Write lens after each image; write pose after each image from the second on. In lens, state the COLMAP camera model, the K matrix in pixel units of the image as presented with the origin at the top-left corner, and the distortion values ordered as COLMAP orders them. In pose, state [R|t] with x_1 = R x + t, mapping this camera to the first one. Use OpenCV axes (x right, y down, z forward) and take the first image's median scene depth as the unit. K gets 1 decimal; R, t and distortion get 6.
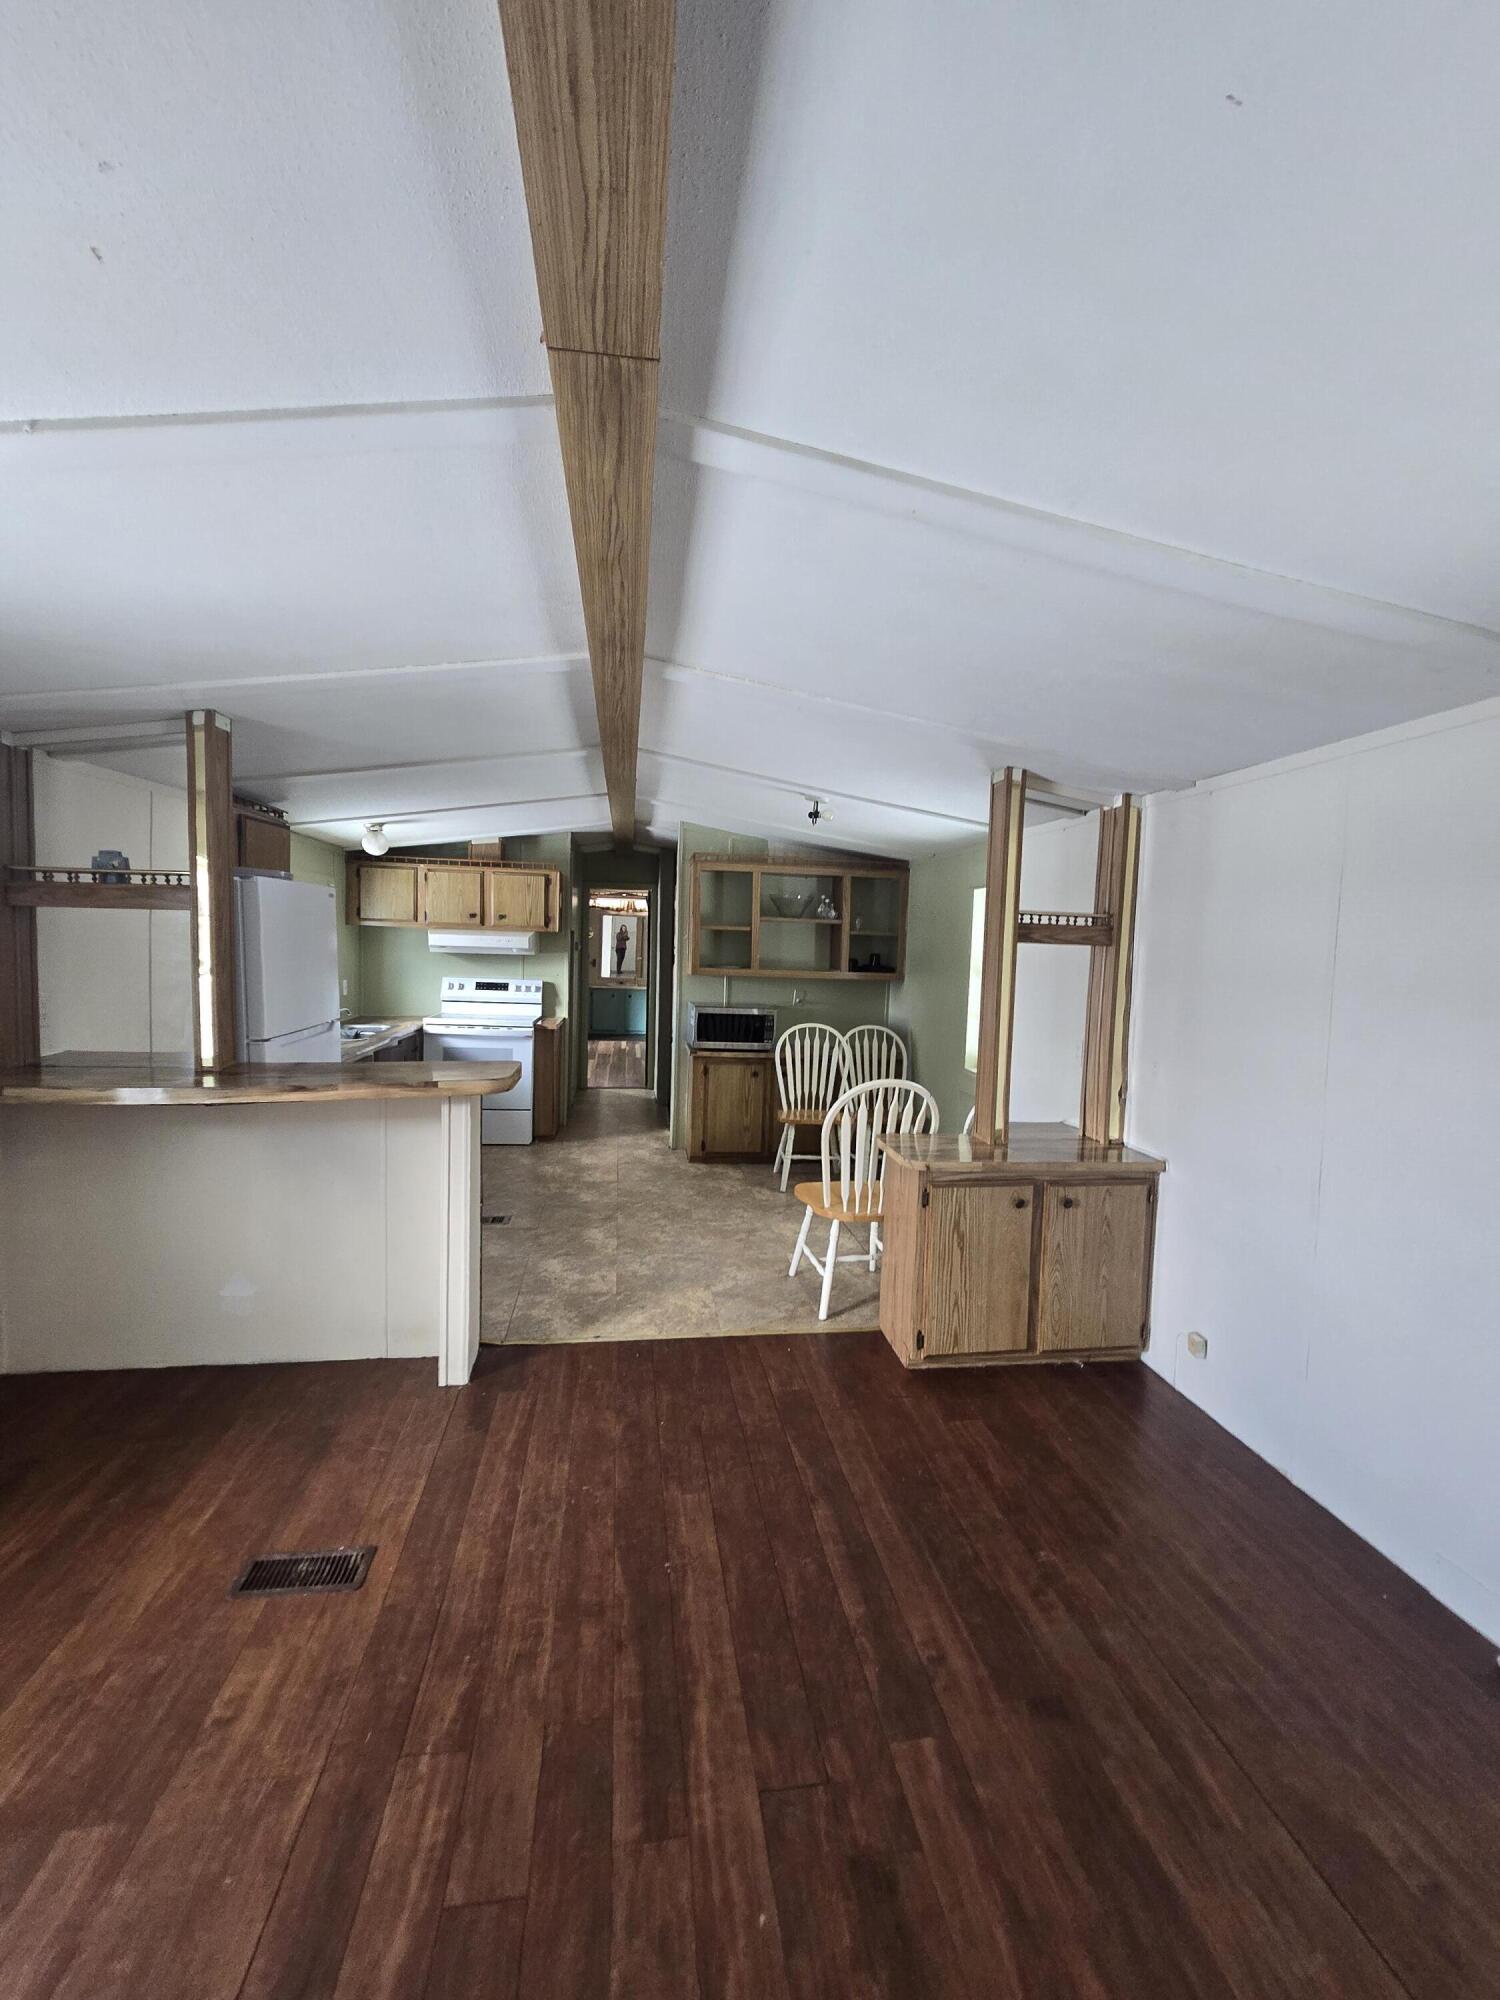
lens RADIAL K [[808.8, 0, 749.2], [0, 808.8, 996.7], [0, 0, 1]] dist [0.000255, 0.000036]
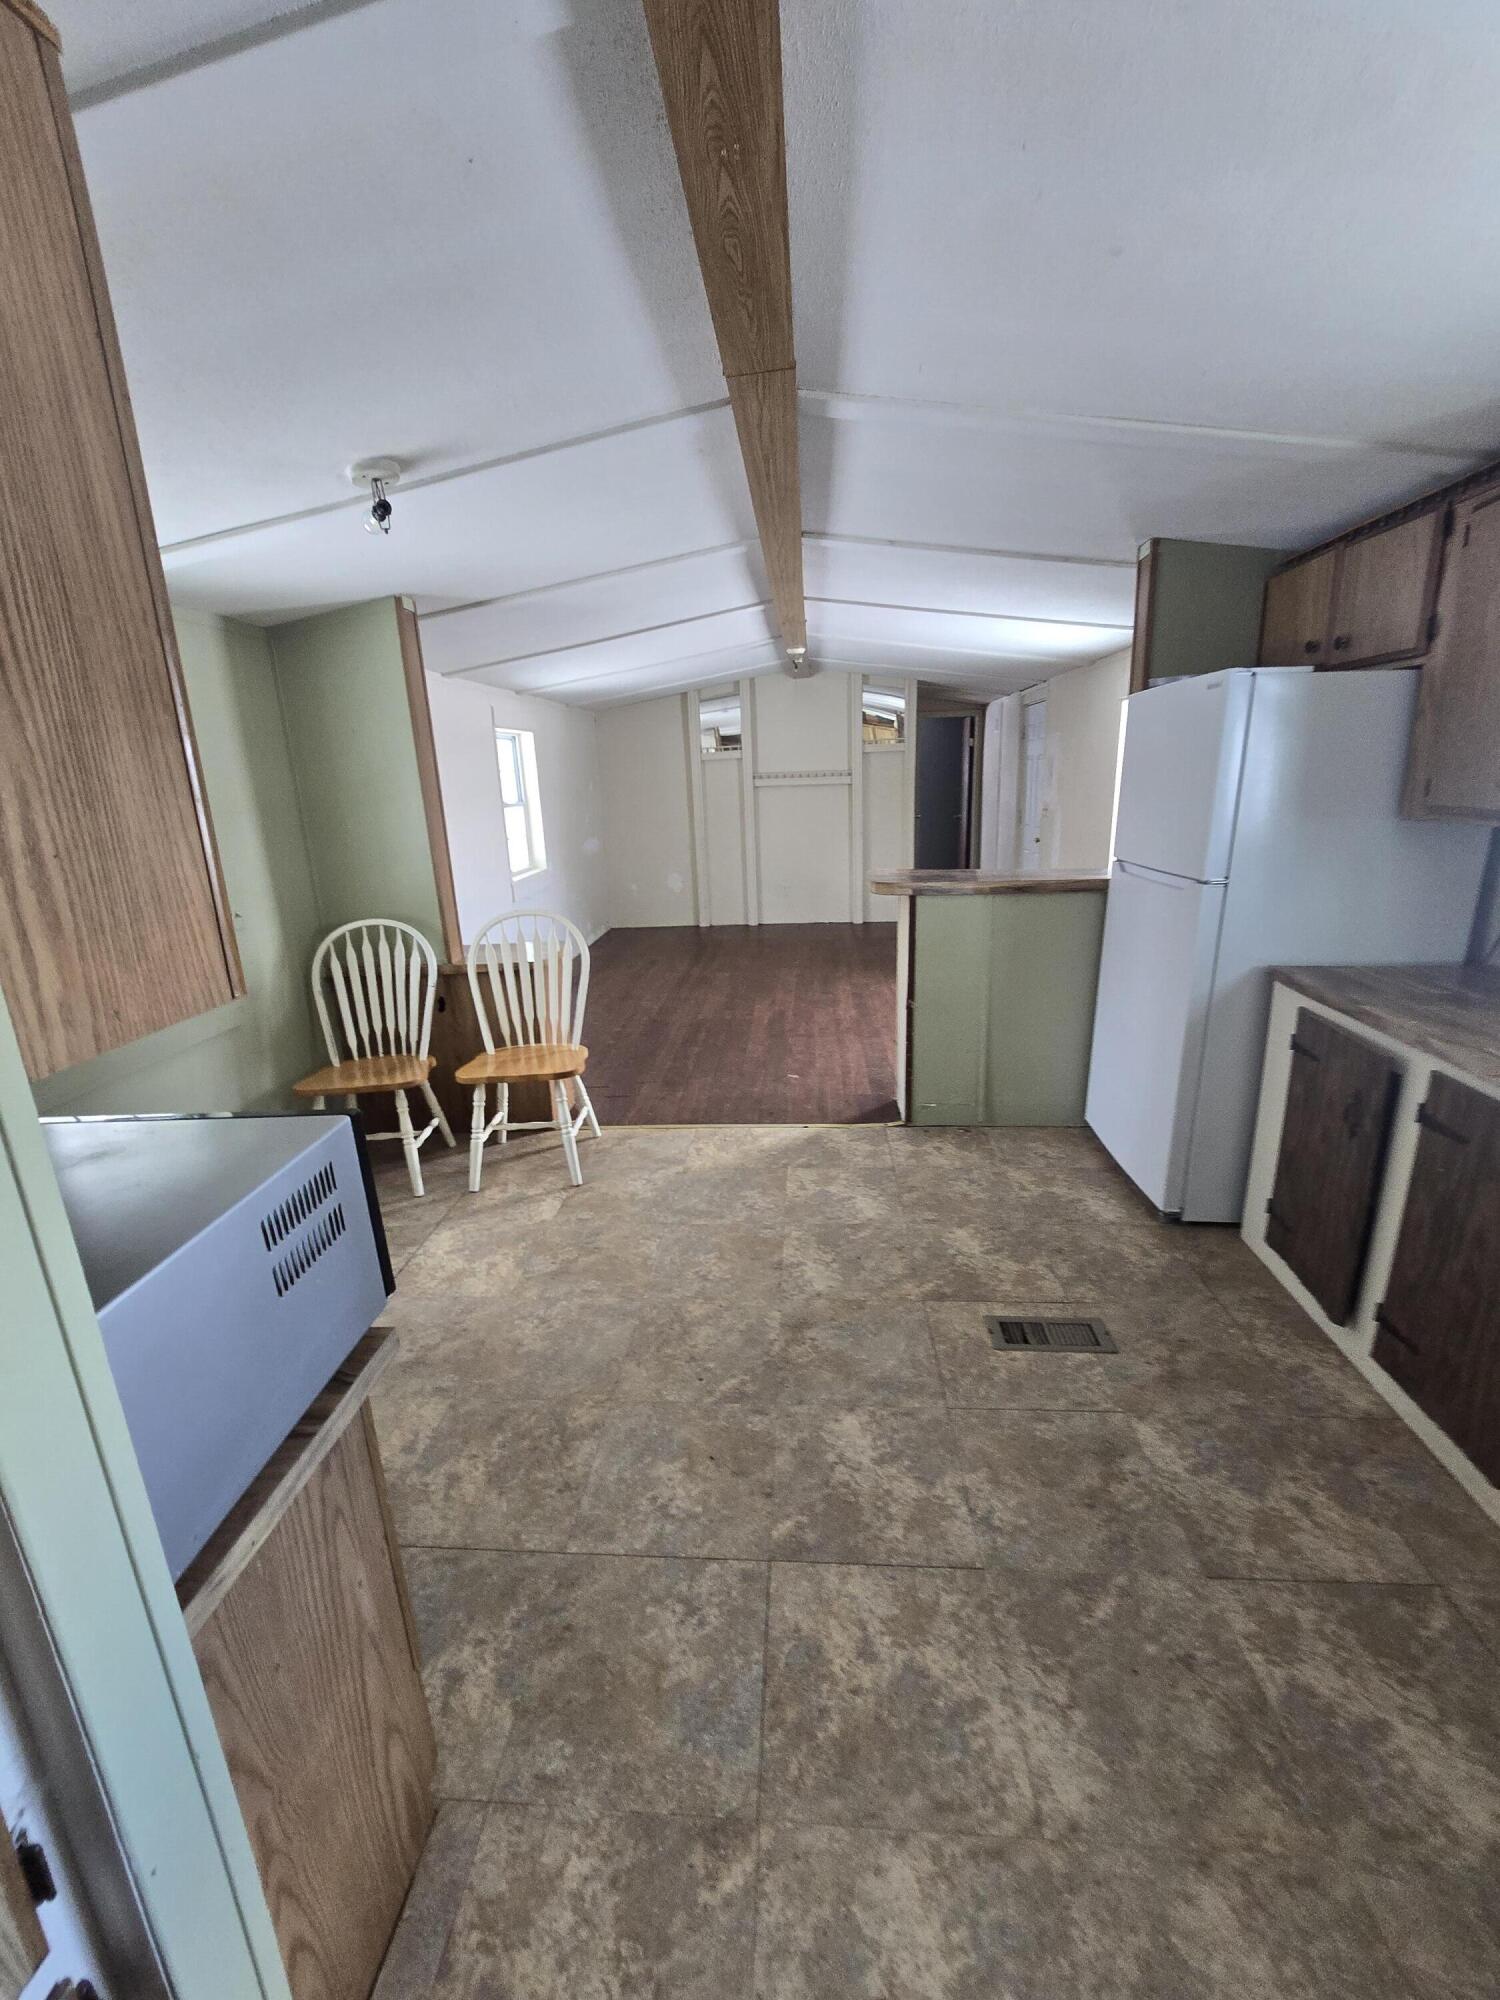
lens RADIAL K [[808.8, 0, 747.2], [0, 808.8, 995.5], [0, 0, 1]] dist [0.000255, 0.000036]
pose [[-0.974403, -0.047002, 0.219840, -0.320160], [0.028932, 0.943549, 0.329966, -0.120390], [-0.222939, 0.327880, -0.918037, 1.831654]]
